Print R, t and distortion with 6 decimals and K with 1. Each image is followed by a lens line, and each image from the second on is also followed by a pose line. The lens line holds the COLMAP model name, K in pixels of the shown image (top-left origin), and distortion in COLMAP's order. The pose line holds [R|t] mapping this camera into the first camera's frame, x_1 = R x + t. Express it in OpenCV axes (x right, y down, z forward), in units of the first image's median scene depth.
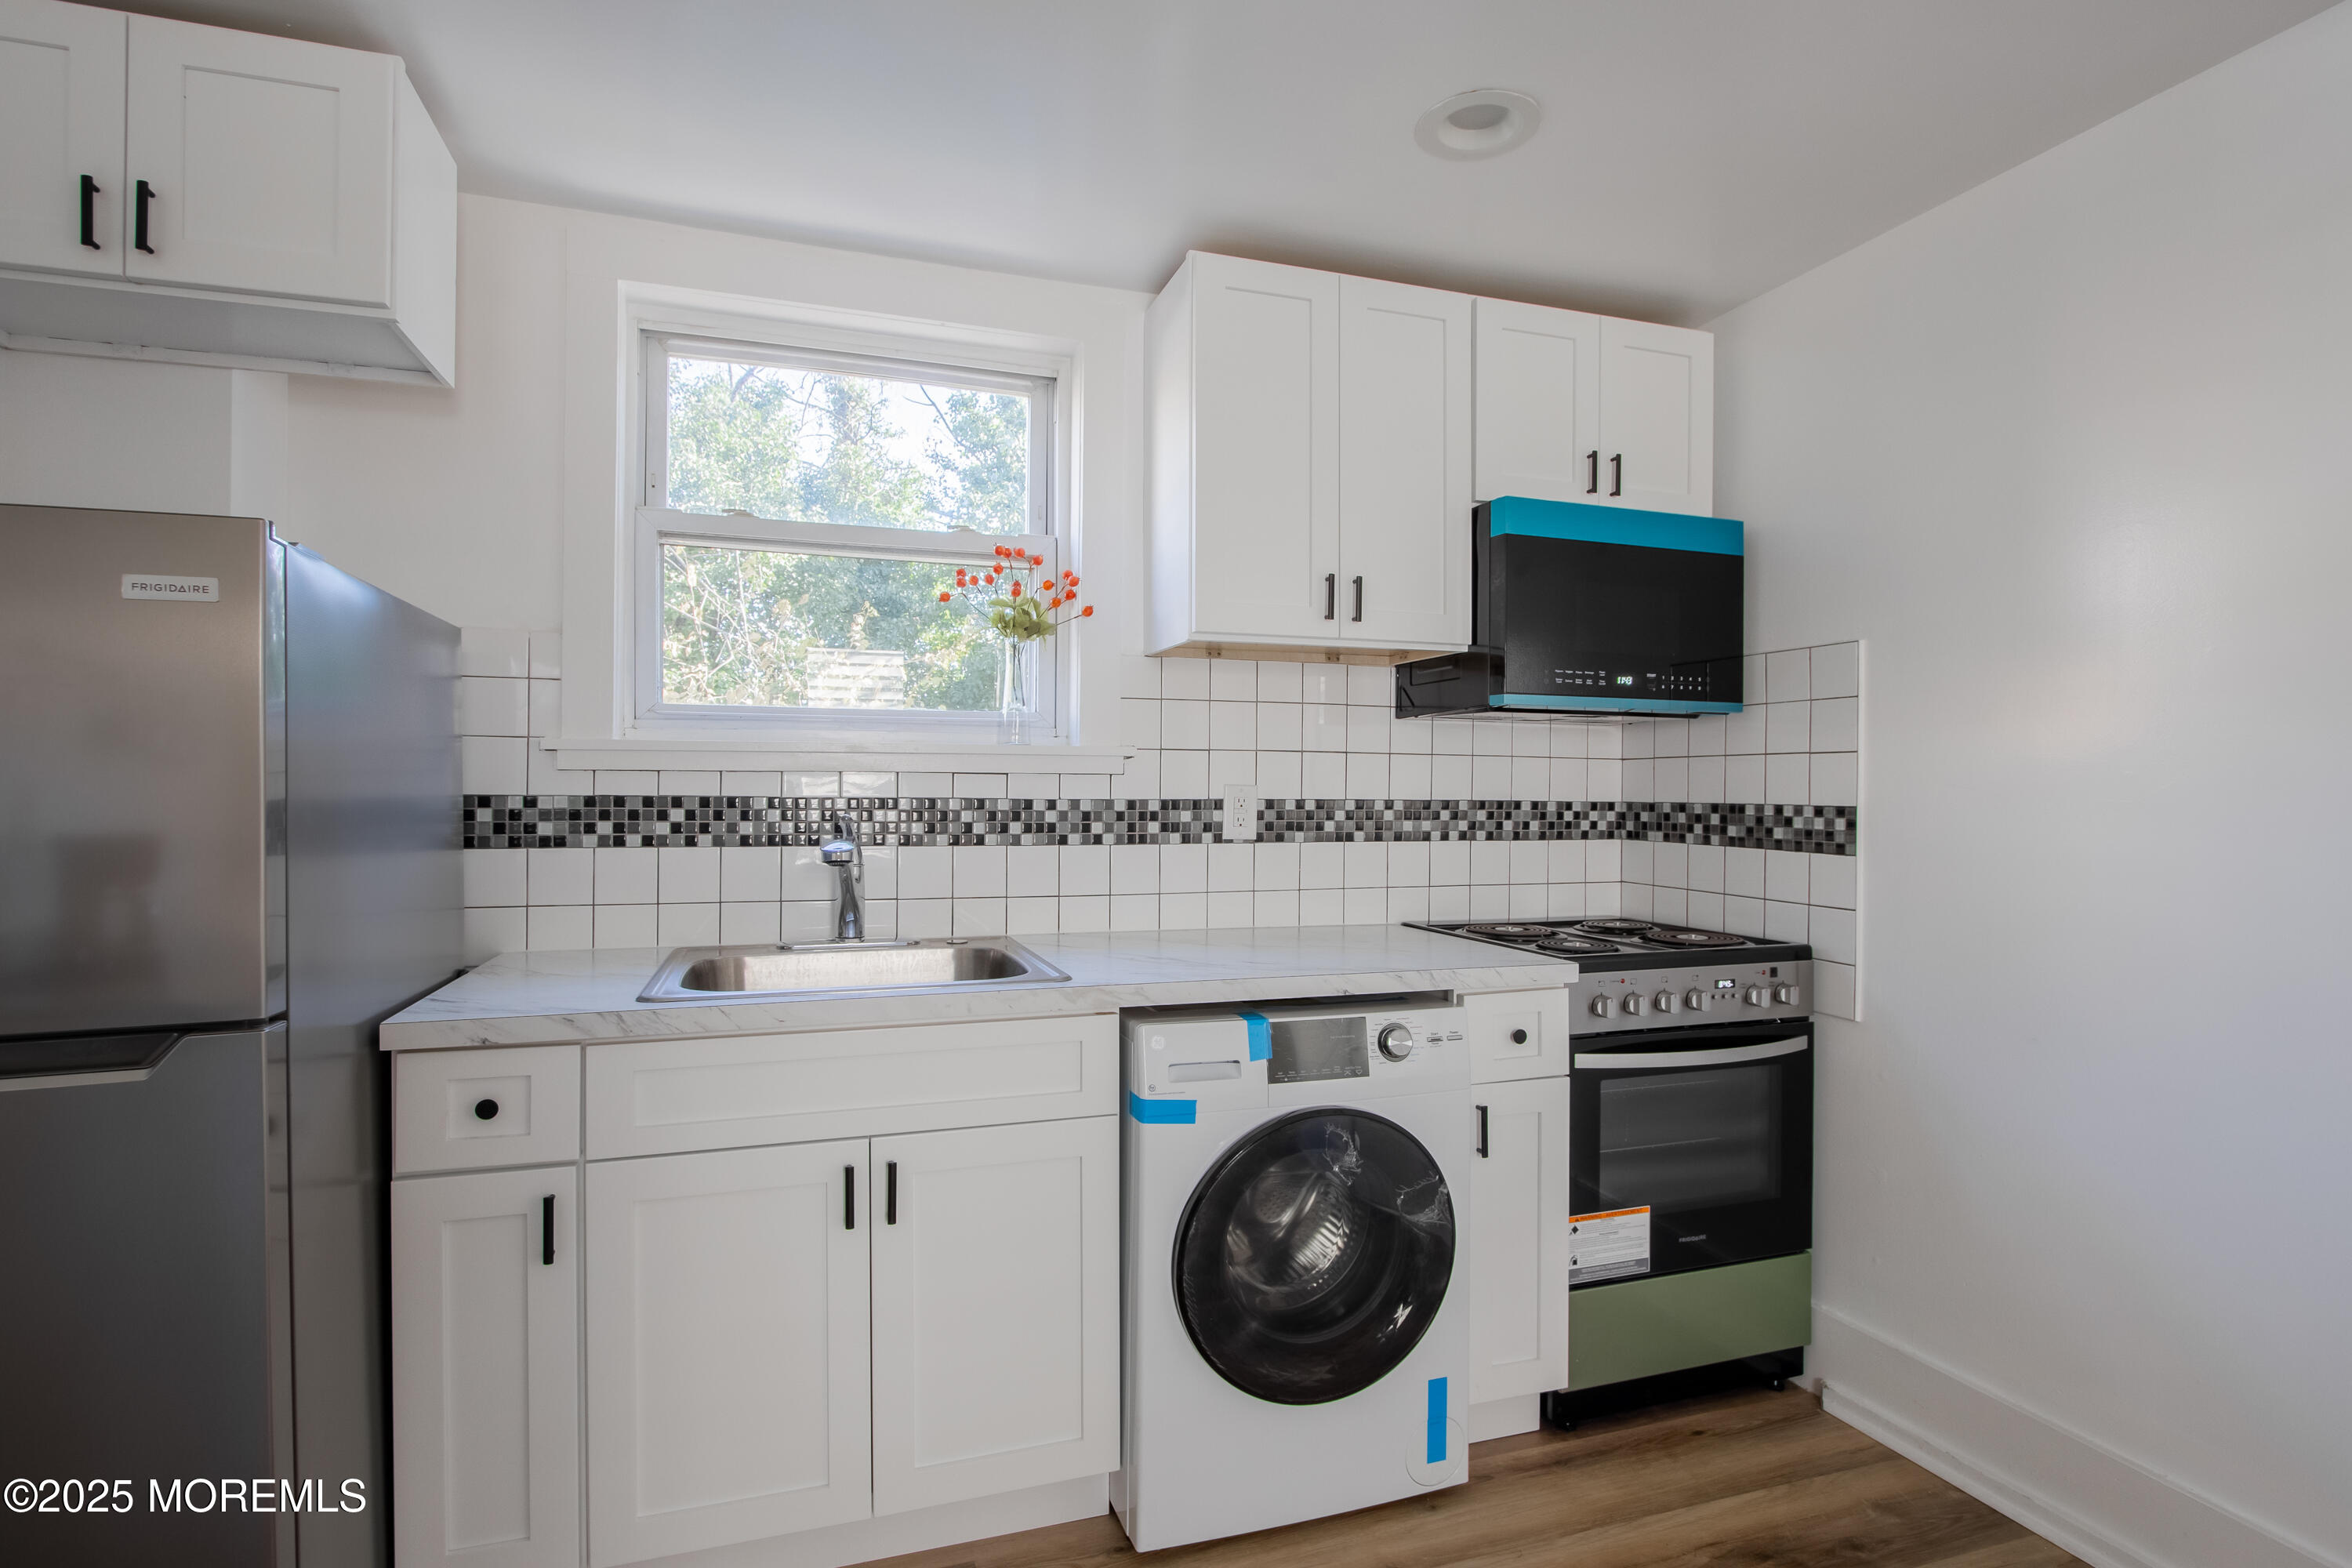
lens RADIAL K [[1101.7, 0, 1109.9], [0, 1101.7, 782.3], [0, 0, 1]] dist [-0.019817, 0.000132]
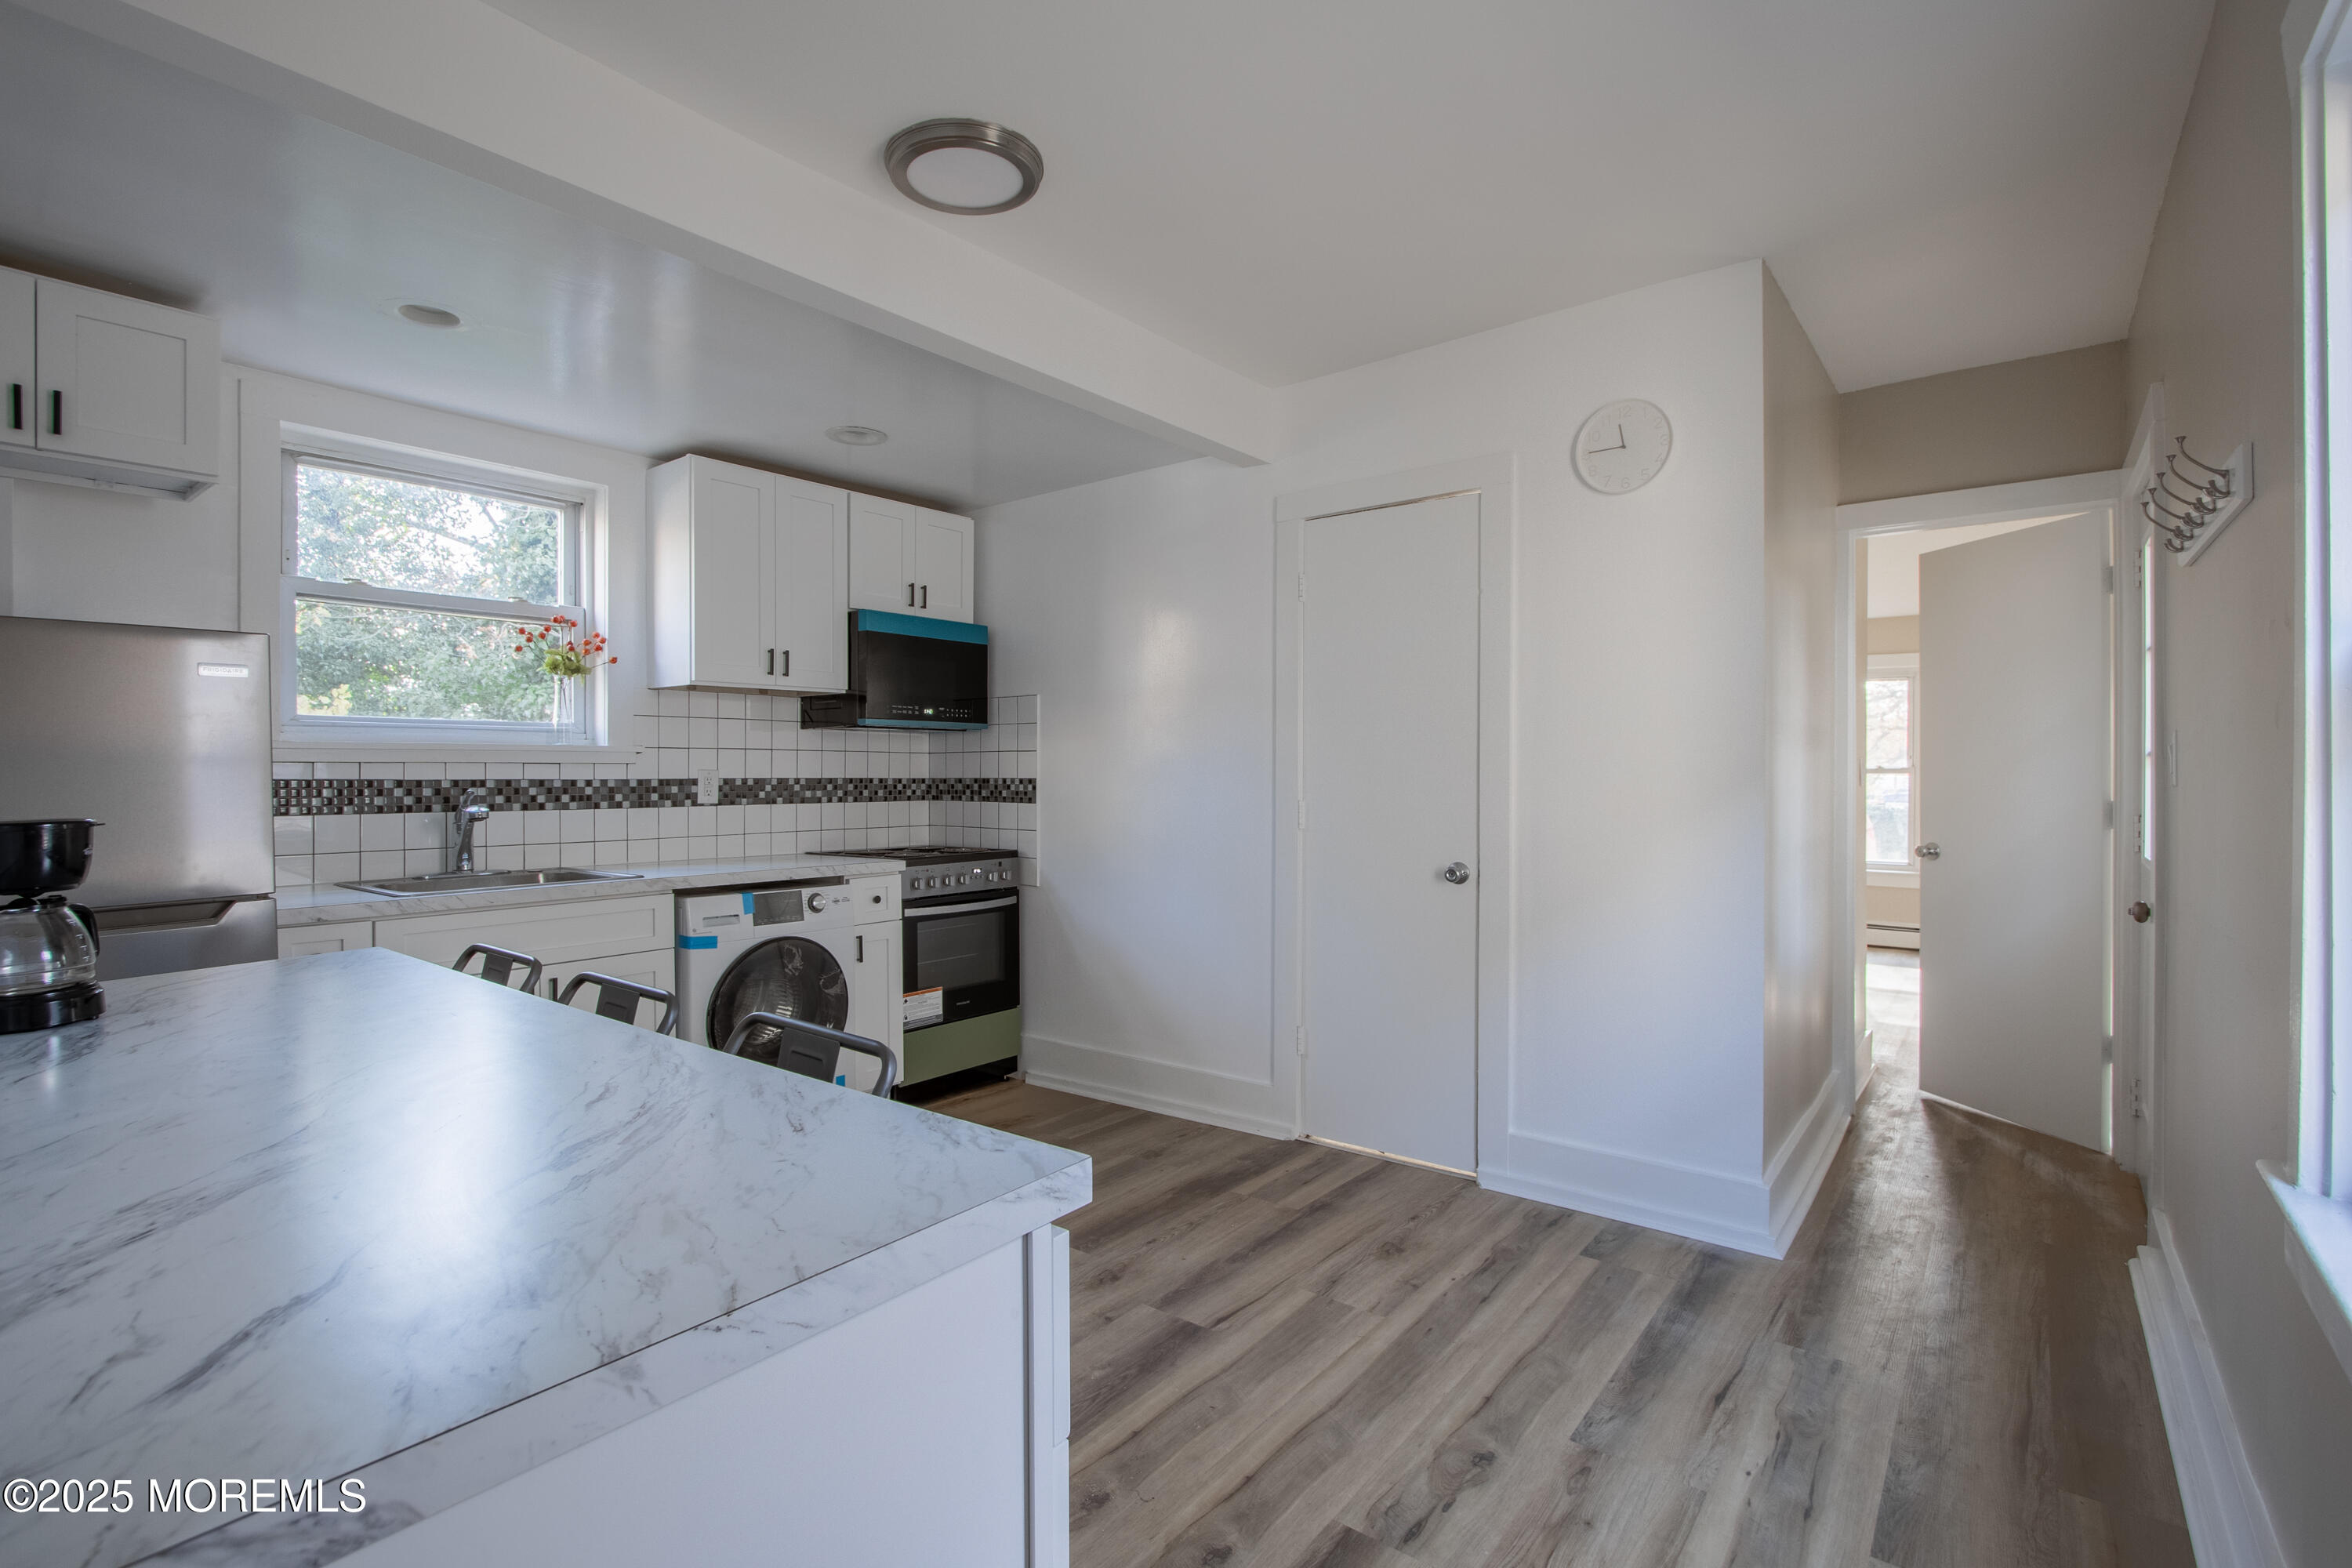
lens RADIAL K [[1101.7, 0, 1109.9], [0, 1101.7, 782.3], [0, 0, 1]] dist [-0.019817, 0.000132]
pose [[0.833042, -0.012499, 0.553069, -0.297366], [0.004318, 0.999861, 0.016092, -0.002689], [-0.553193, -0.011018, 0.832980, -0.703095]]
